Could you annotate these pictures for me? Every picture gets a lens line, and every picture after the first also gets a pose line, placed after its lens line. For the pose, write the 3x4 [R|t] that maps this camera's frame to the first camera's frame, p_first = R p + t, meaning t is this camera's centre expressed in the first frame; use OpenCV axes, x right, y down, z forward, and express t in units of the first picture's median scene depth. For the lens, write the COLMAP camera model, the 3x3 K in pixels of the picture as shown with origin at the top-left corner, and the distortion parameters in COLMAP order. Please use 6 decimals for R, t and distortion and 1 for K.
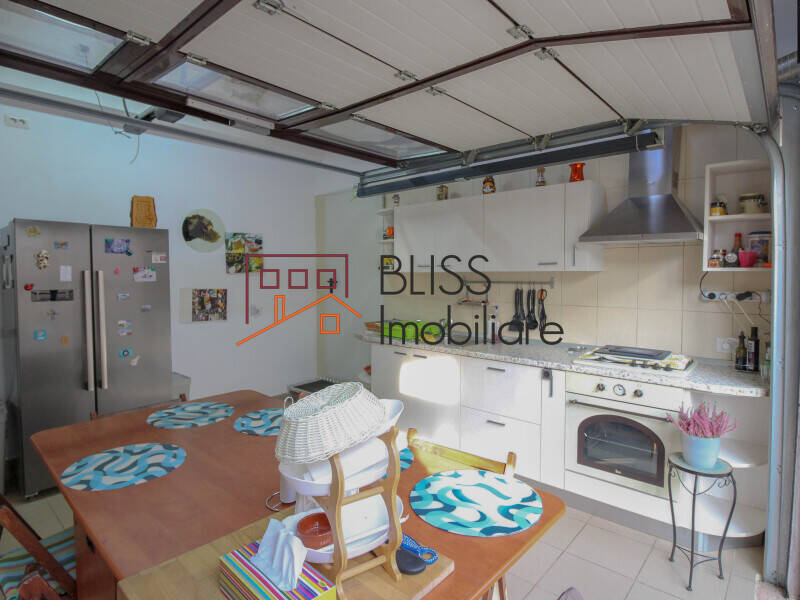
lens RADIAL K [[433.8, 0, 399.4], [0, 433.8, 297.6], [0, 0, 1]] dist [-0.001462, -0.000528]
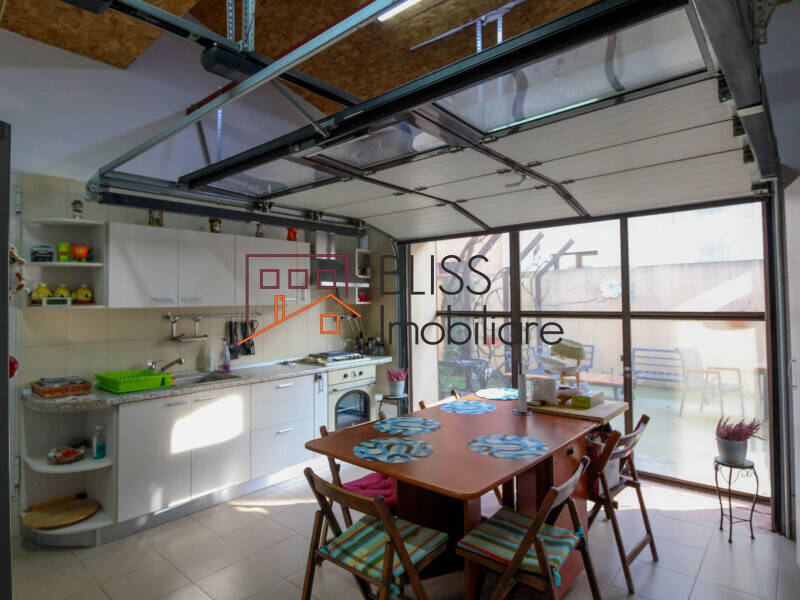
lens RADIAL K [[433.8, 0, 399.1], [0, 433.8, 297.2], [0, 0, 1]] dist [-0.001462, -0.000528]
pose [[0.010362, 0.017264, 0.999797, -1.488595], [0.072417, 0.997213, -0.017970, -0.056856], [-0.997321, 0.072588, 0.009083, 0.966401]]
